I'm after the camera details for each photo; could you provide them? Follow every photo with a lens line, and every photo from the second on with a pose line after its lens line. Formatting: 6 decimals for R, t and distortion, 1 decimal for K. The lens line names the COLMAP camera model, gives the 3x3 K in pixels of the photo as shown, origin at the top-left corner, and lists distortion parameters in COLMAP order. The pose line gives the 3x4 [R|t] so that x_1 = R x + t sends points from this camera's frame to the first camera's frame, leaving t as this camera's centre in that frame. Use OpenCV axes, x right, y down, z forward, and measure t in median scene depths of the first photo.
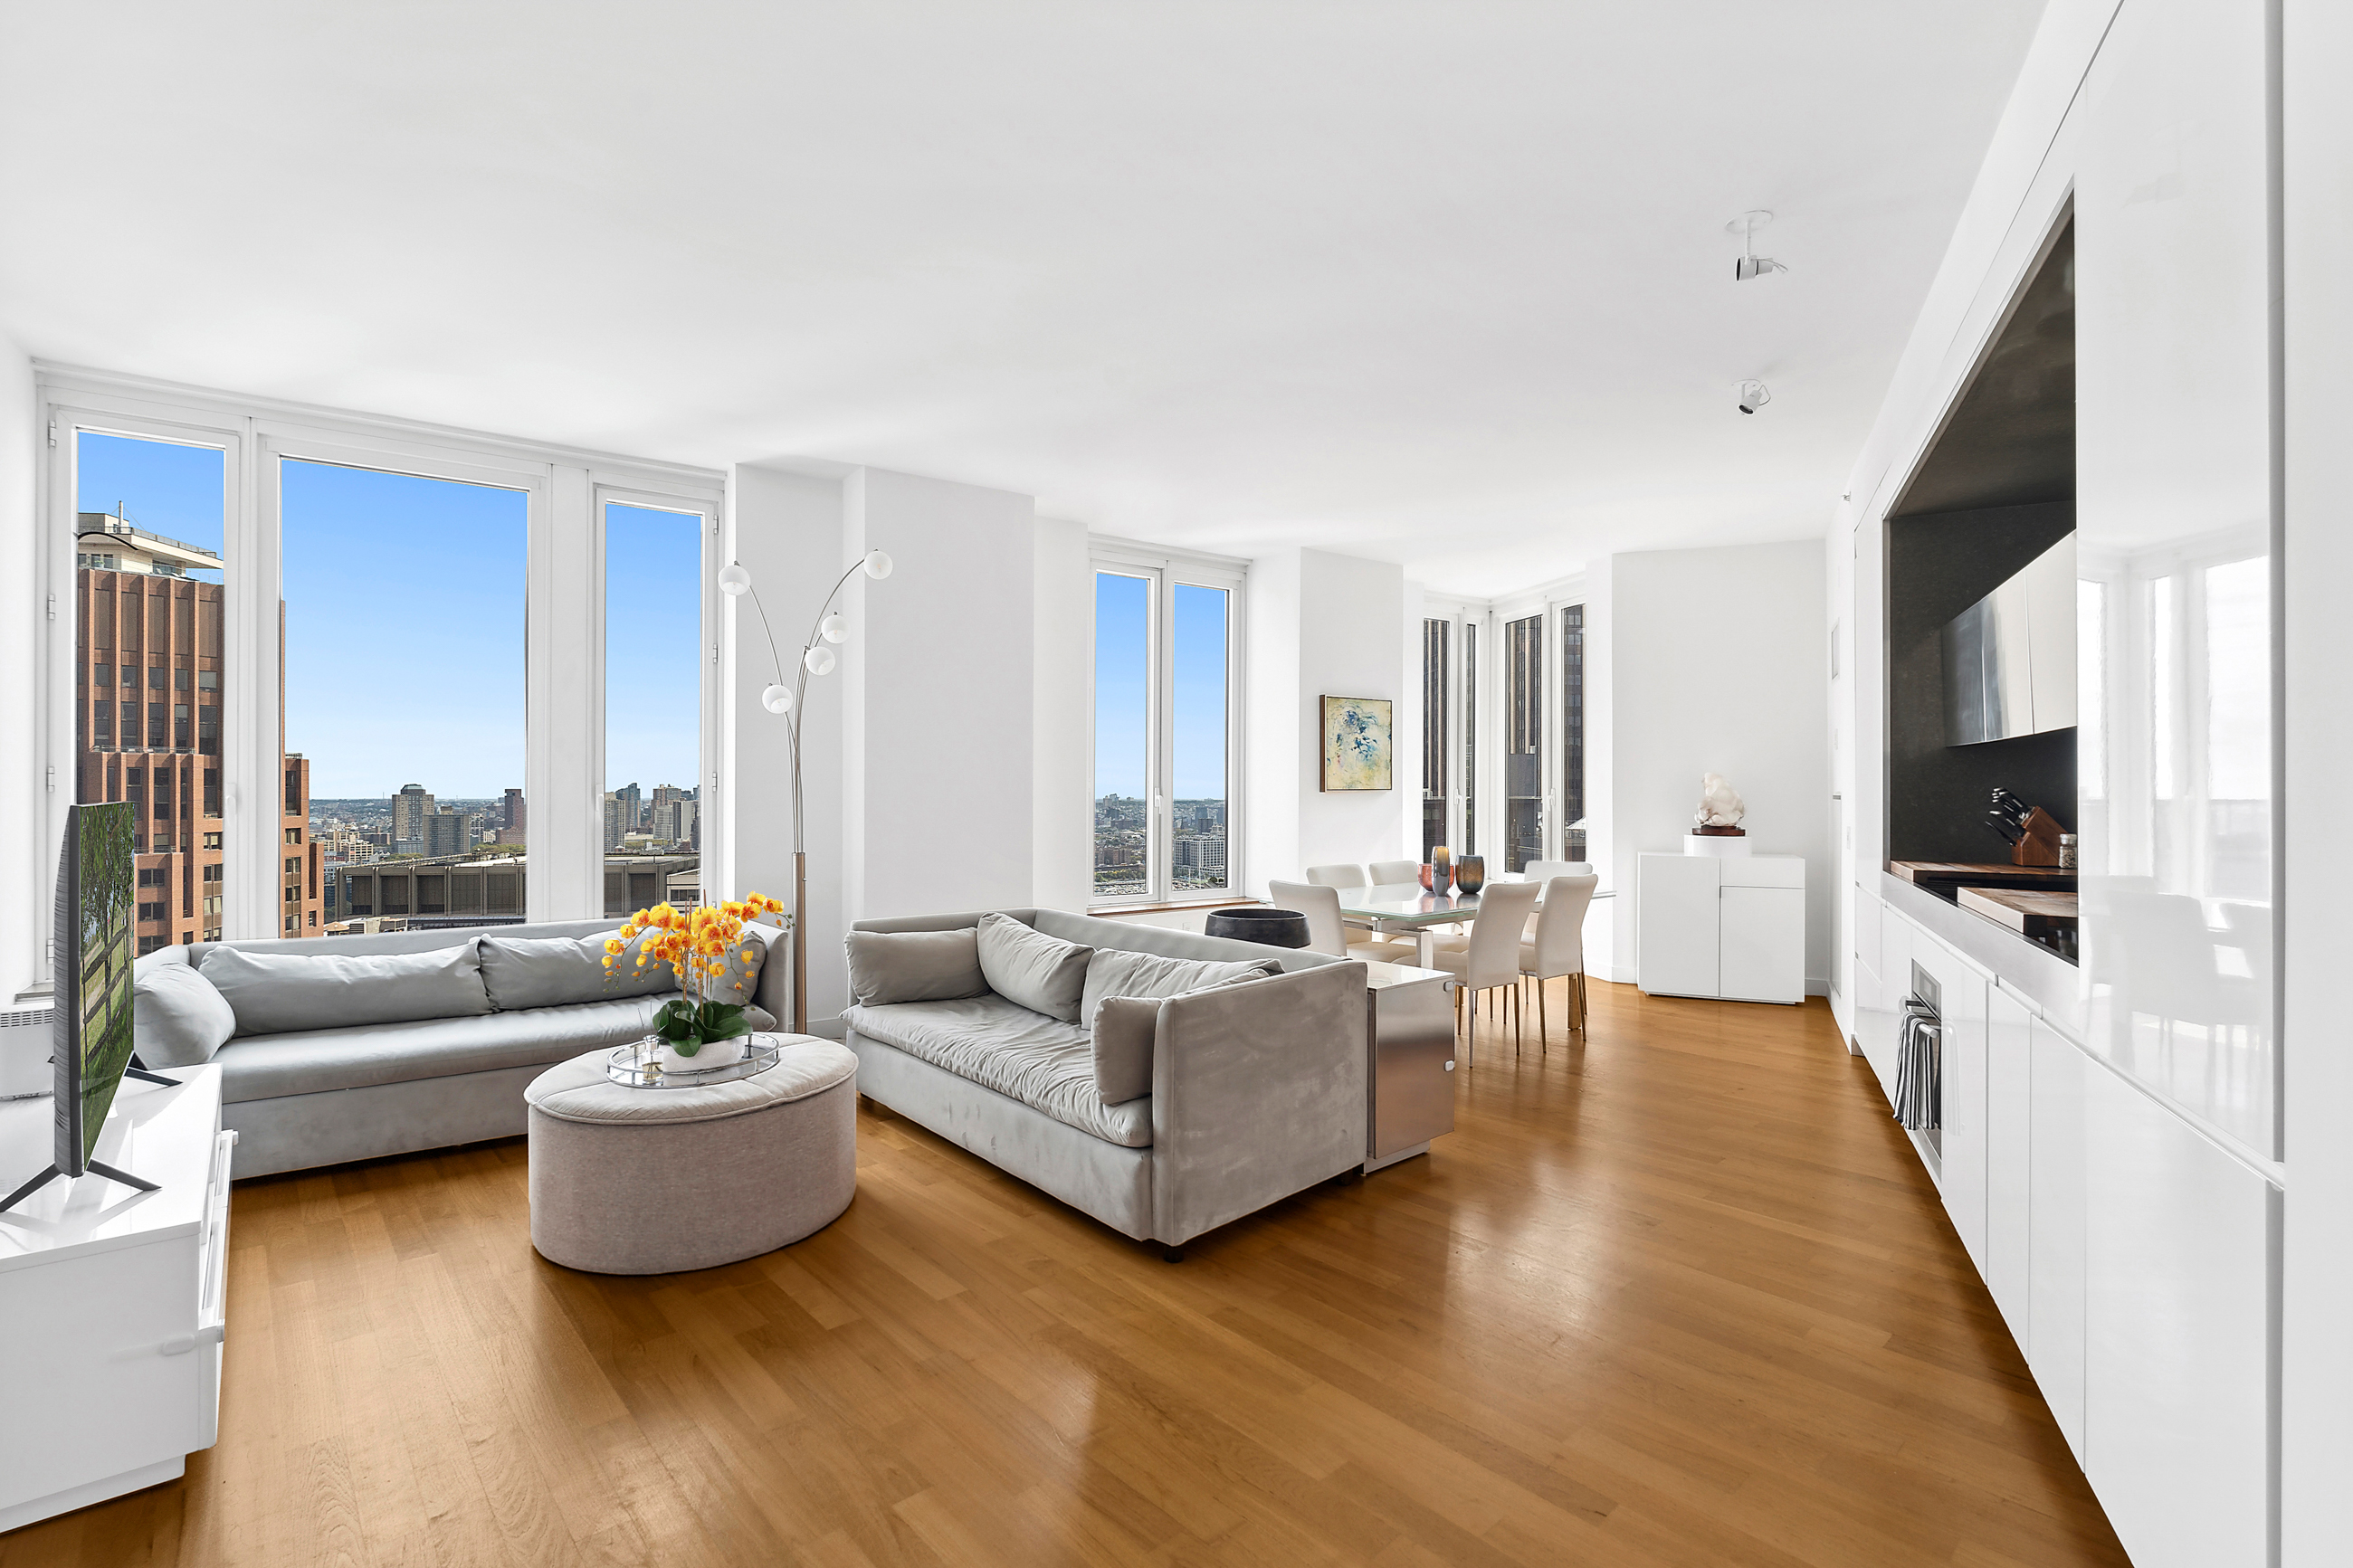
lens RADIAL K [[1079.1, 0, 1171.7], [0, 1079.1, 785.3], [0, 0, 1]] dist [-0.005995, 0.002321]
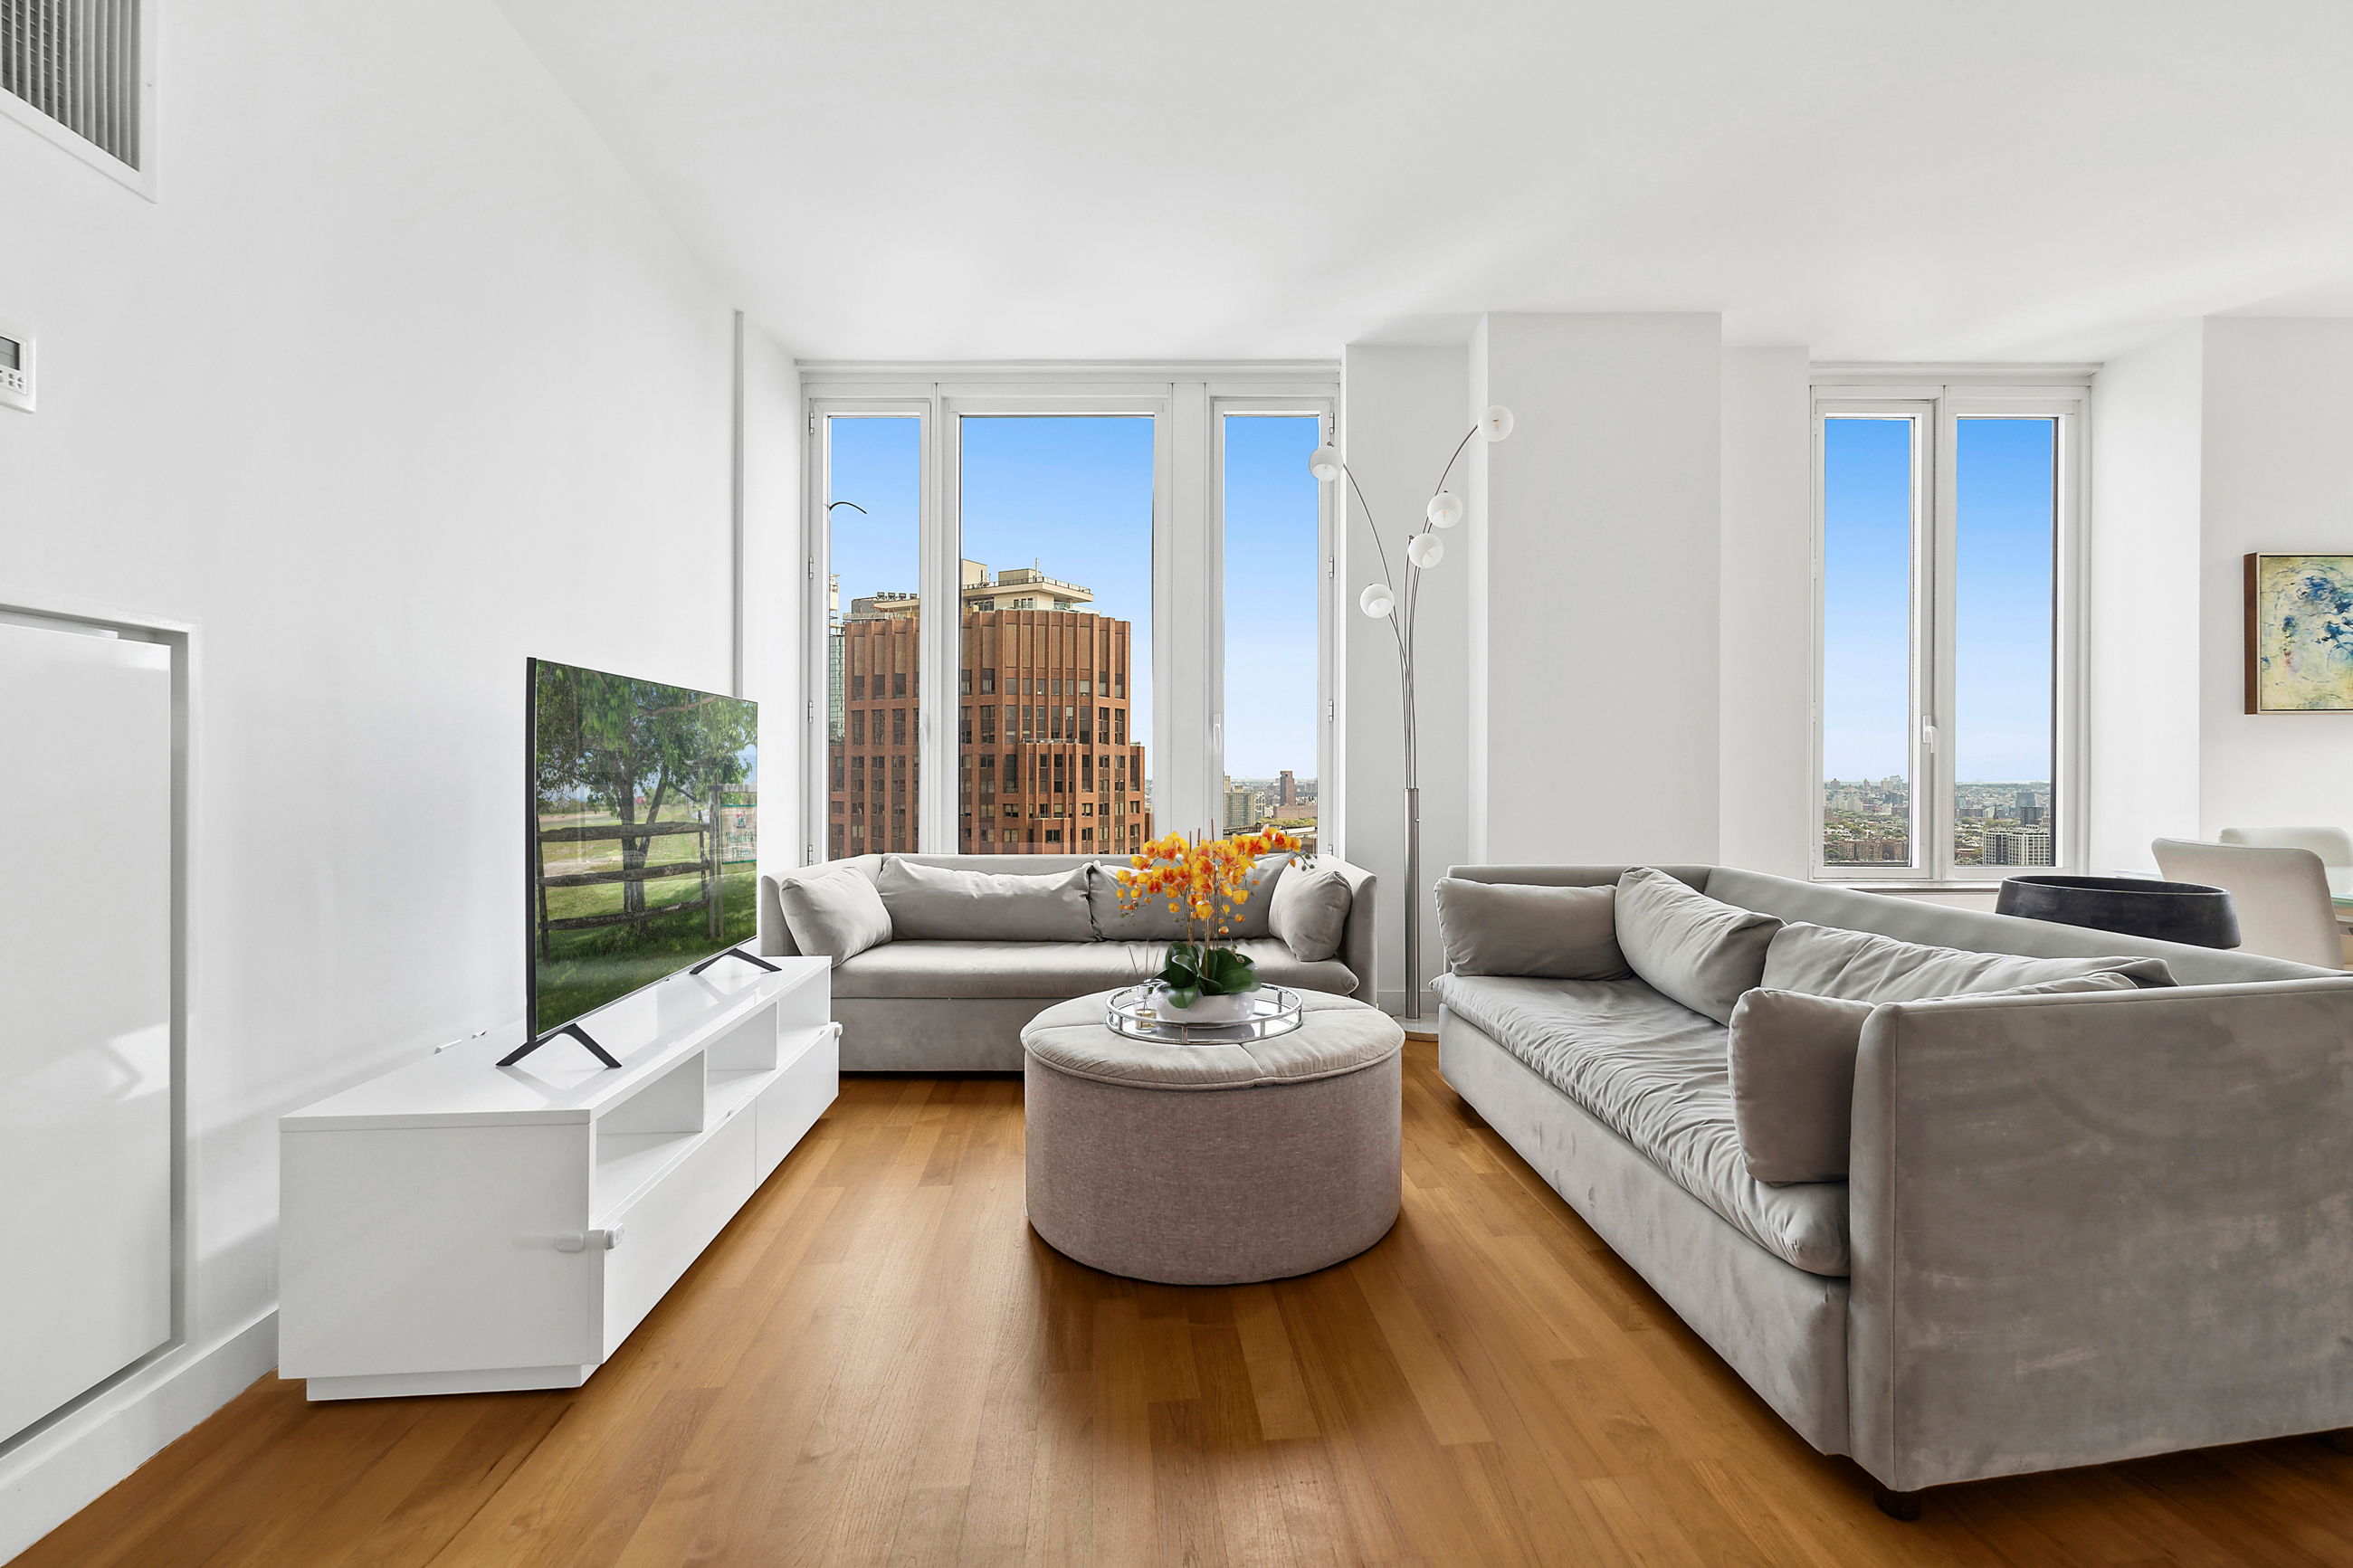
lens RADIAL K [[1079.1, 0, 1226.3], [0, 1079.1, 771.0], [0, 0, 1]] dist [-0.005995, 0.002321]
pose [[0.818330, -0.001316, -0.574747, 0.025786], [0.001504, 0.999999, -0.000148, 0.062307], [0.574746, -0.000743, 0.818331, 0.288829]]
